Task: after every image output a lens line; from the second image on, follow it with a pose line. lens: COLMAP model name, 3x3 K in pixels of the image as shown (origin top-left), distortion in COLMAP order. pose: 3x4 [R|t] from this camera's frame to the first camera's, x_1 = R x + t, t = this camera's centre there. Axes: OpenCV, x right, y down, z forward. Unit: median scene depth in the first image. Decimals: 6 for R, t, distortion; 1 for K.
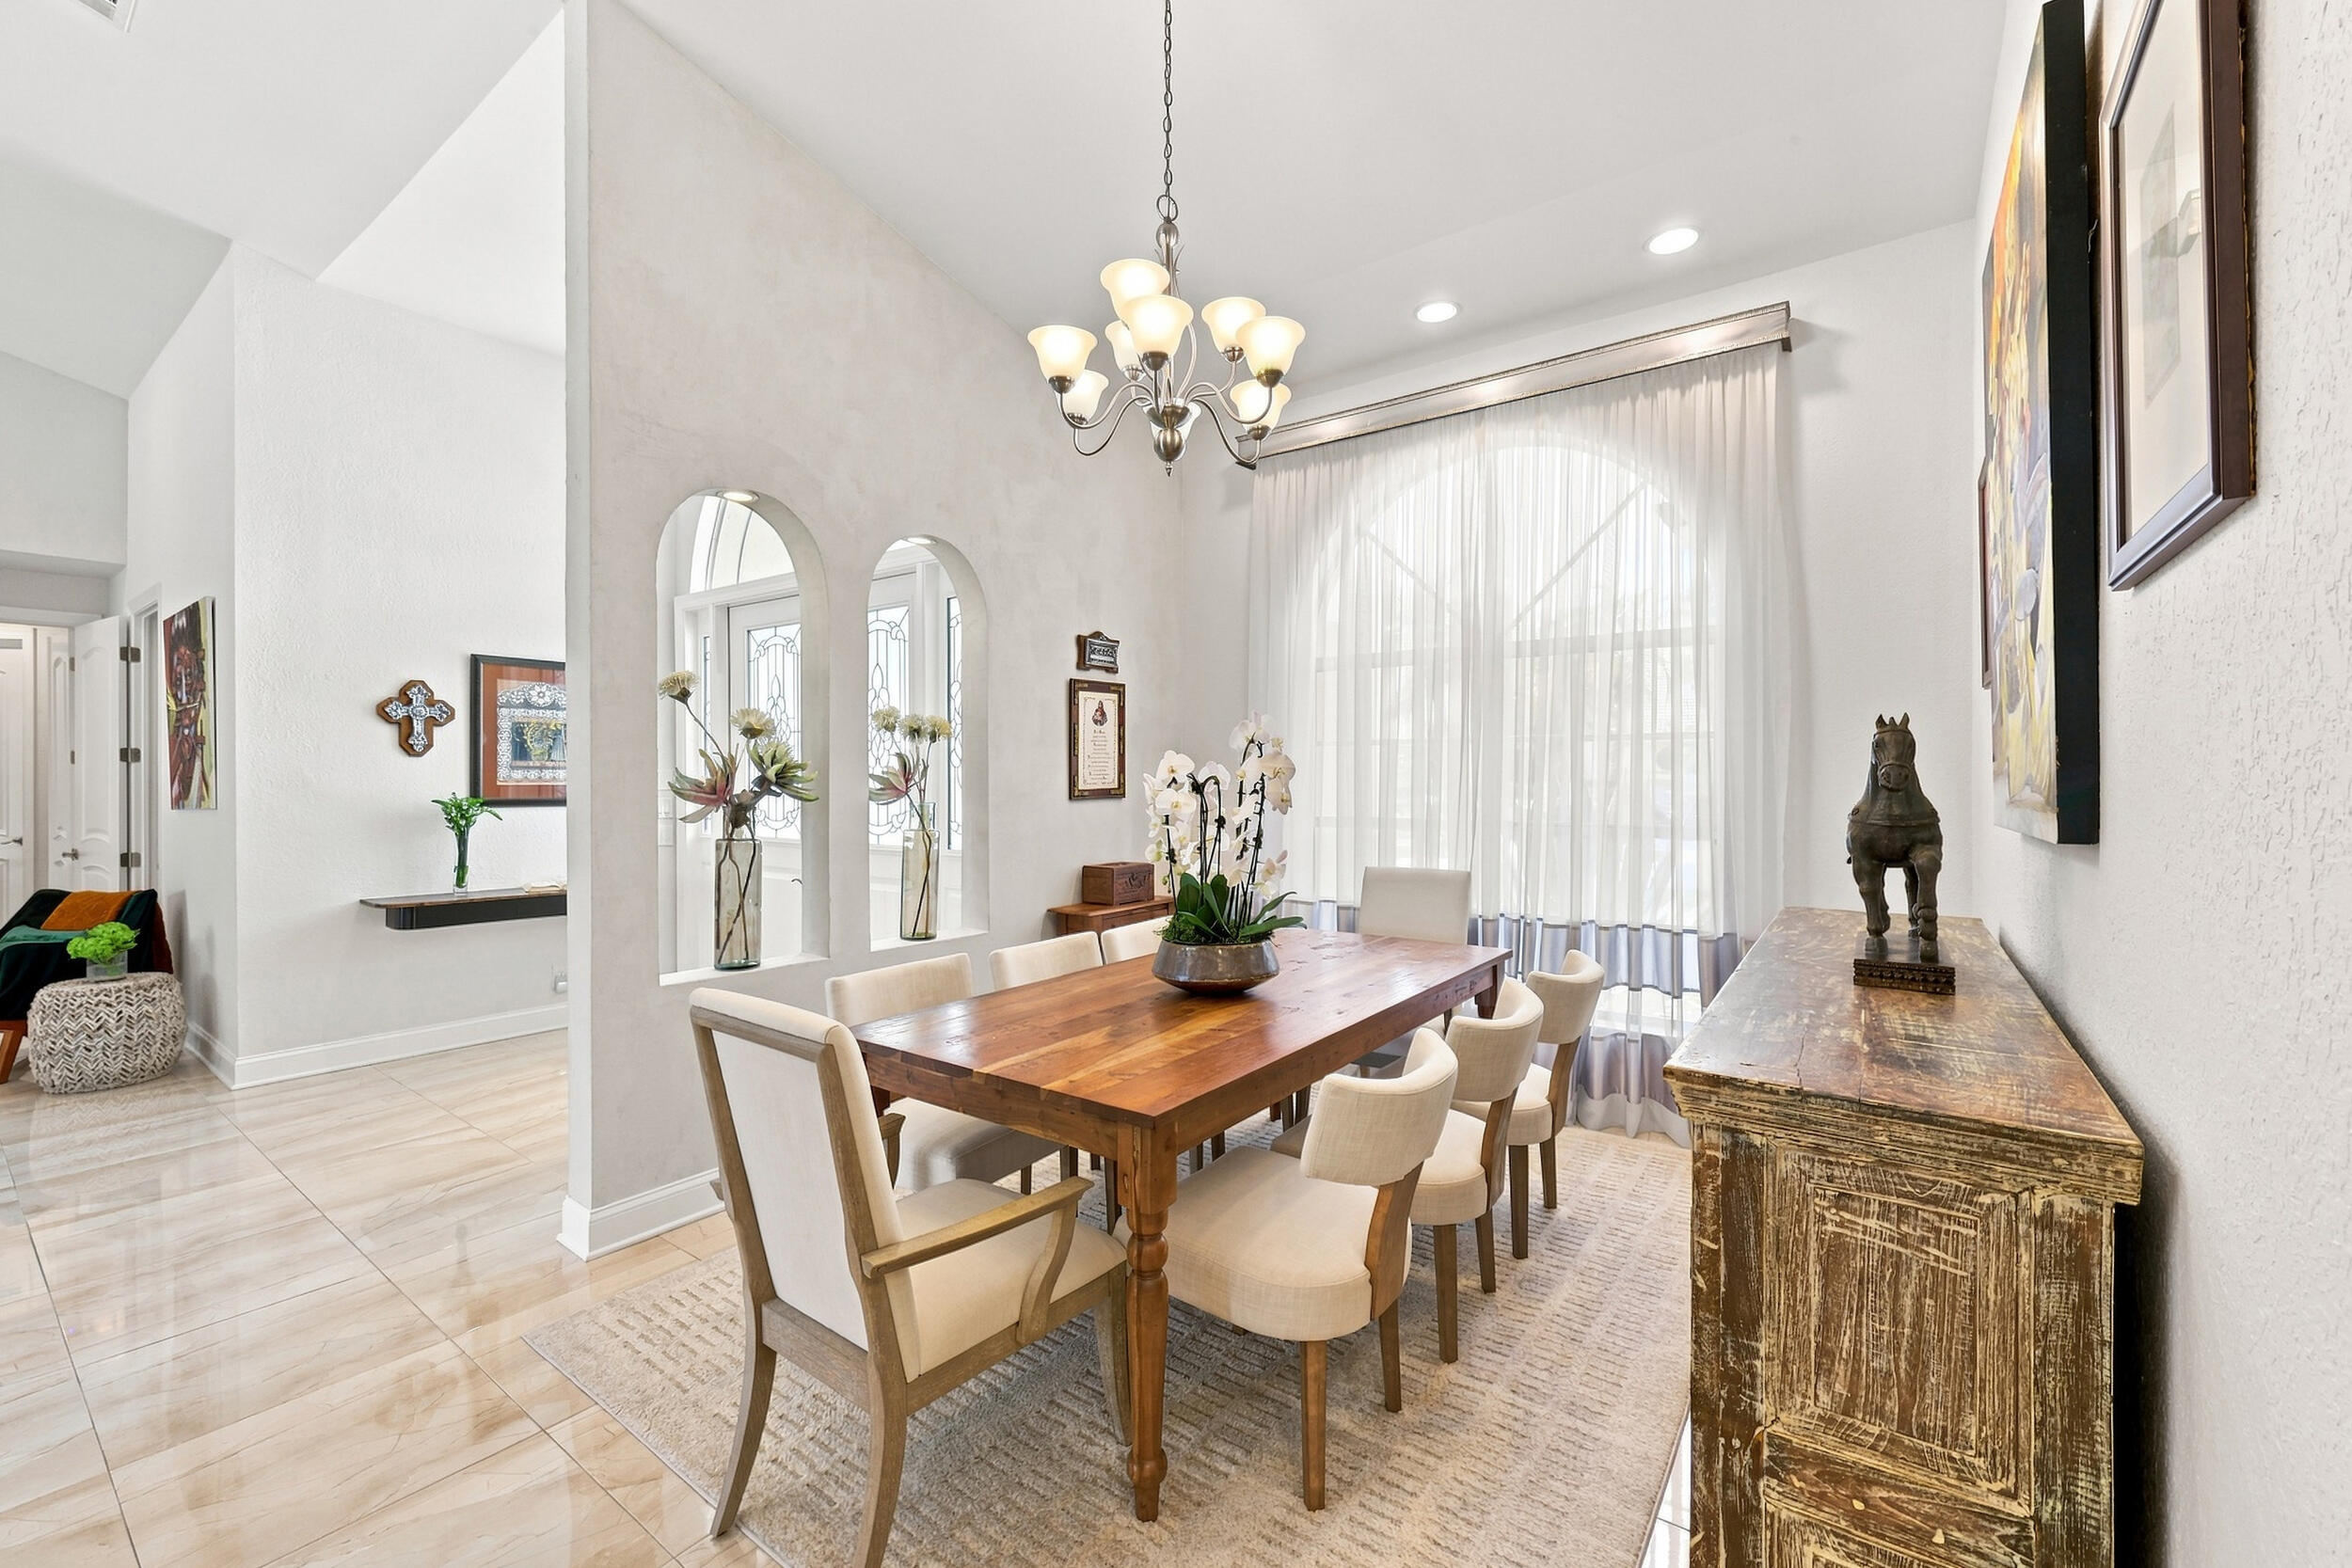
lens RADIAL K [[957.5, 0, 1173.6], [0, 957.5, 781.3], [0, 0, 1]] dist [-0.003371, -0.000064]
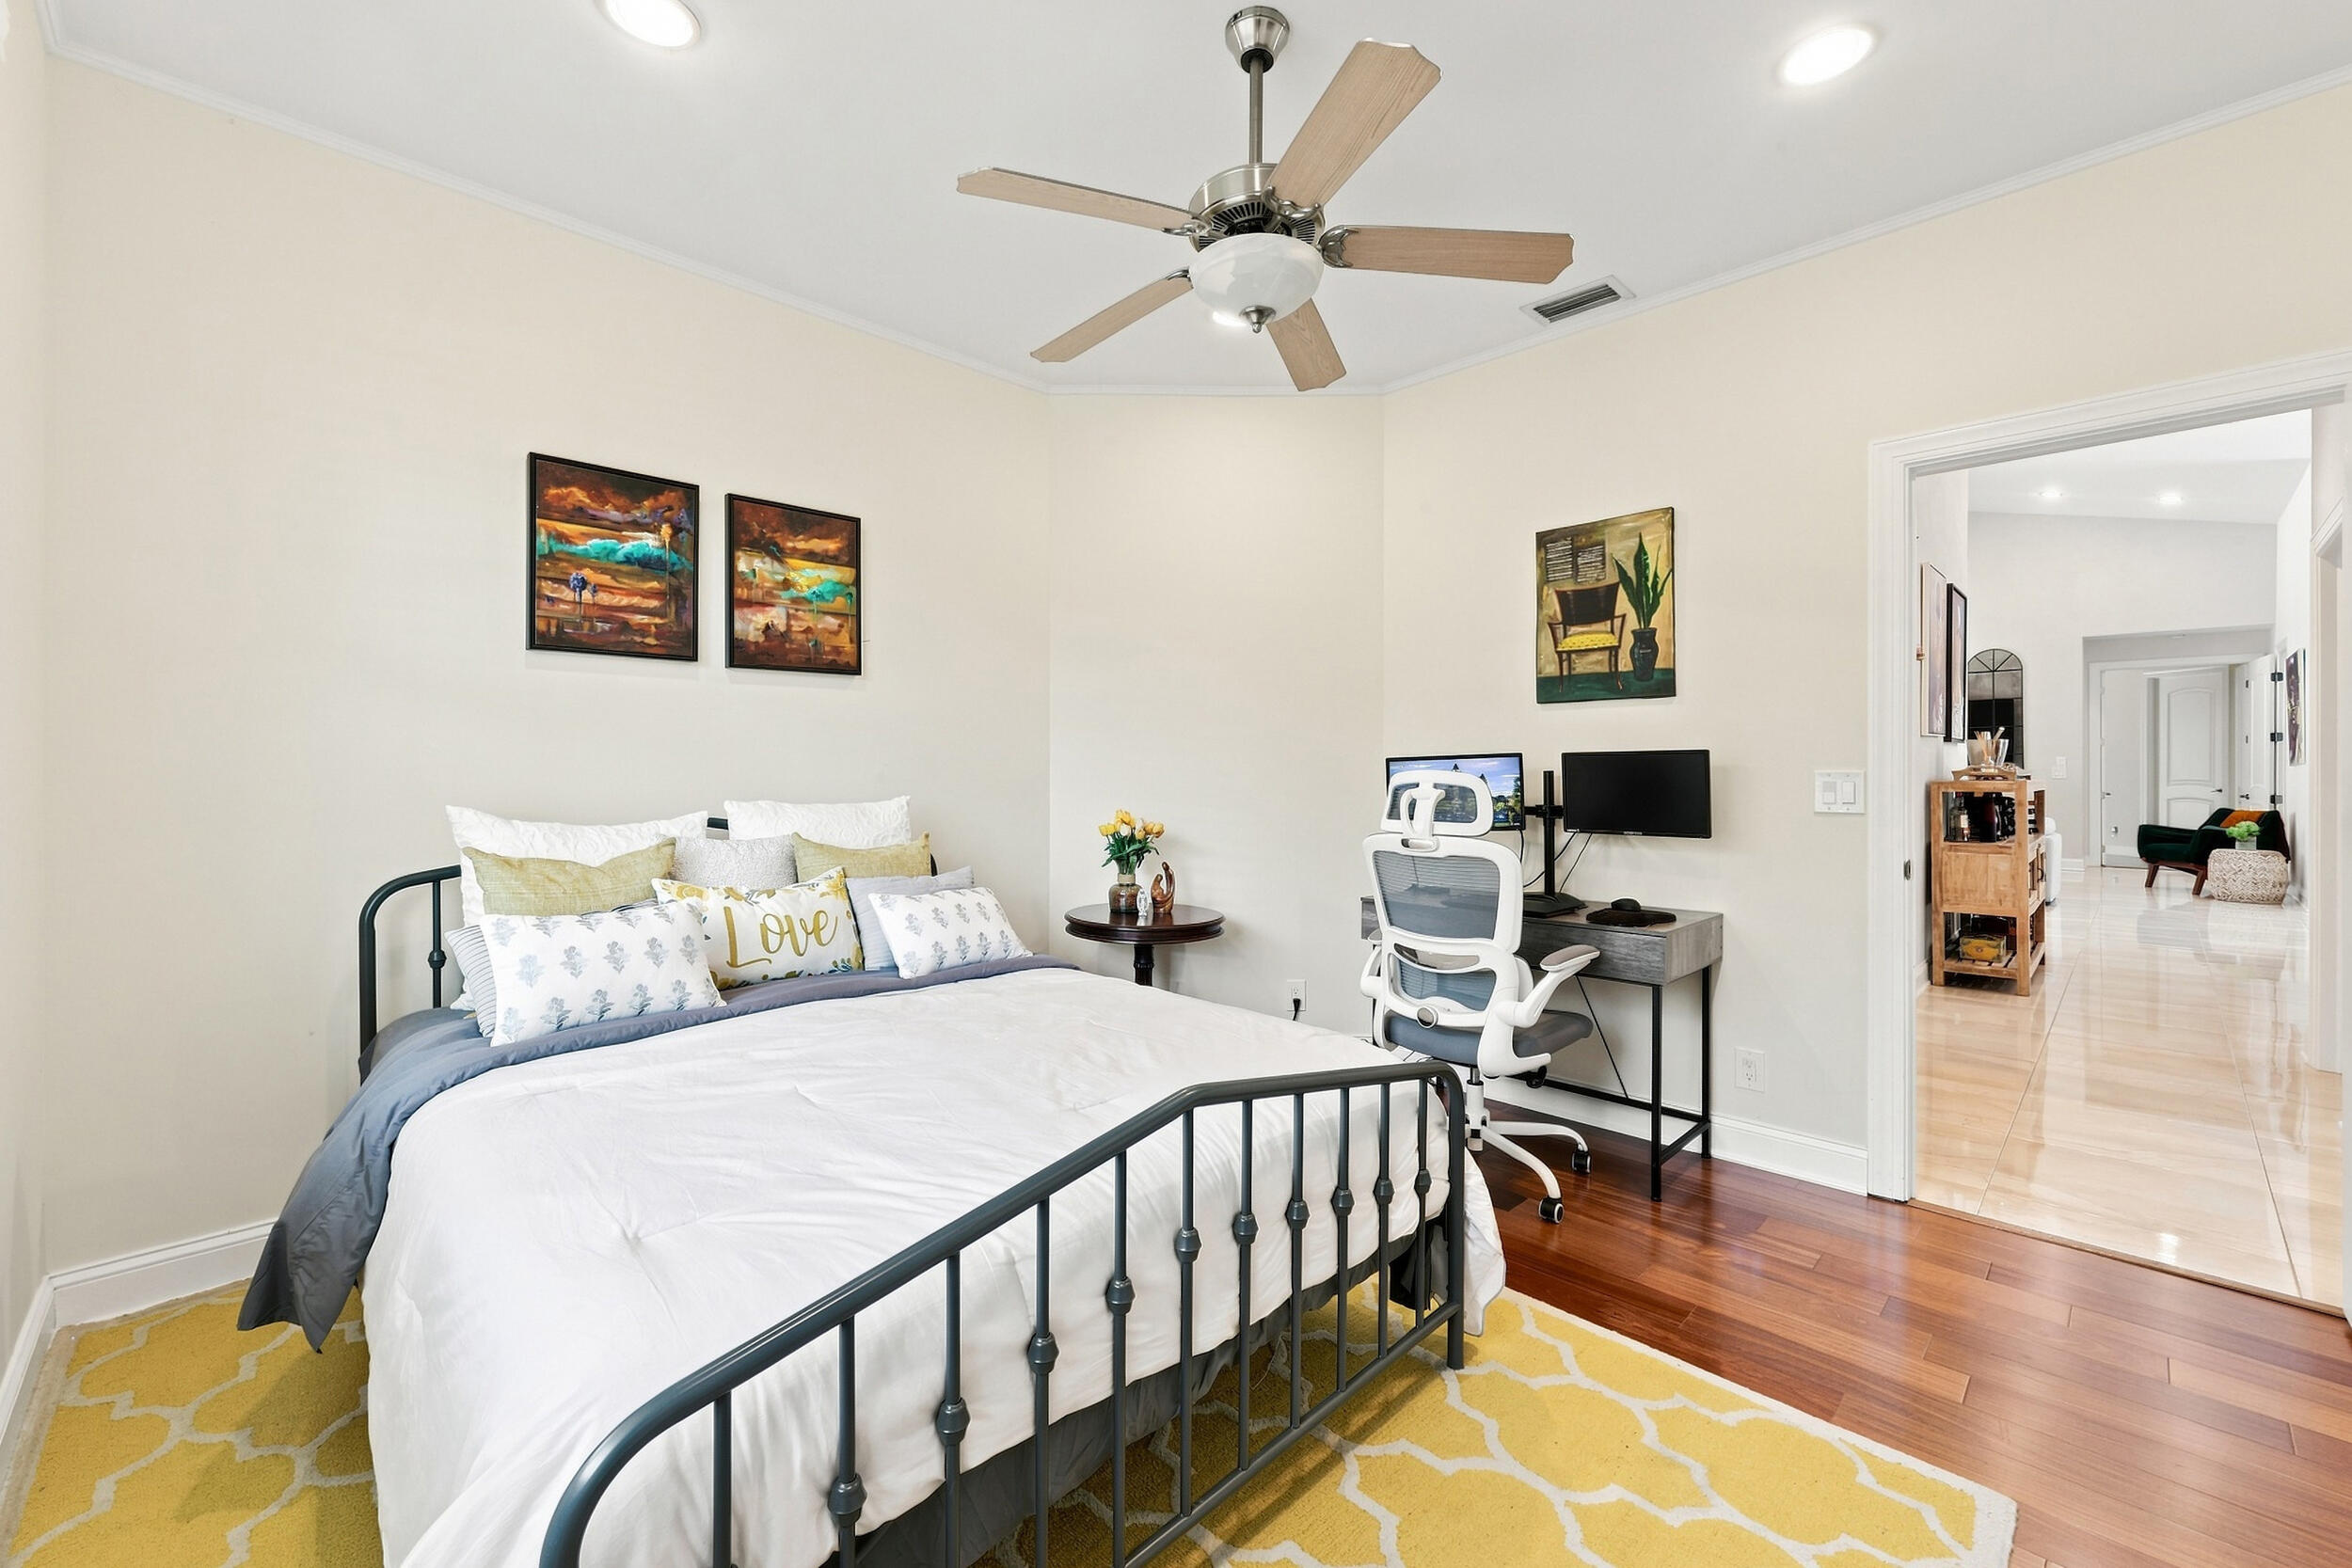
lens RADIAL K [[957.5, 0, 1176.0], [0, 957.5, 773.8], [0, 0, 1]] dist [-0.003371, -0.000064]
pose [[-0.160988, 0.003511, -0.986950, 1.055772], [-0.003890, 0.999984, 0.004192, 0.046048], [0.986949, 0.004514, -0.160972, -0.773605]]
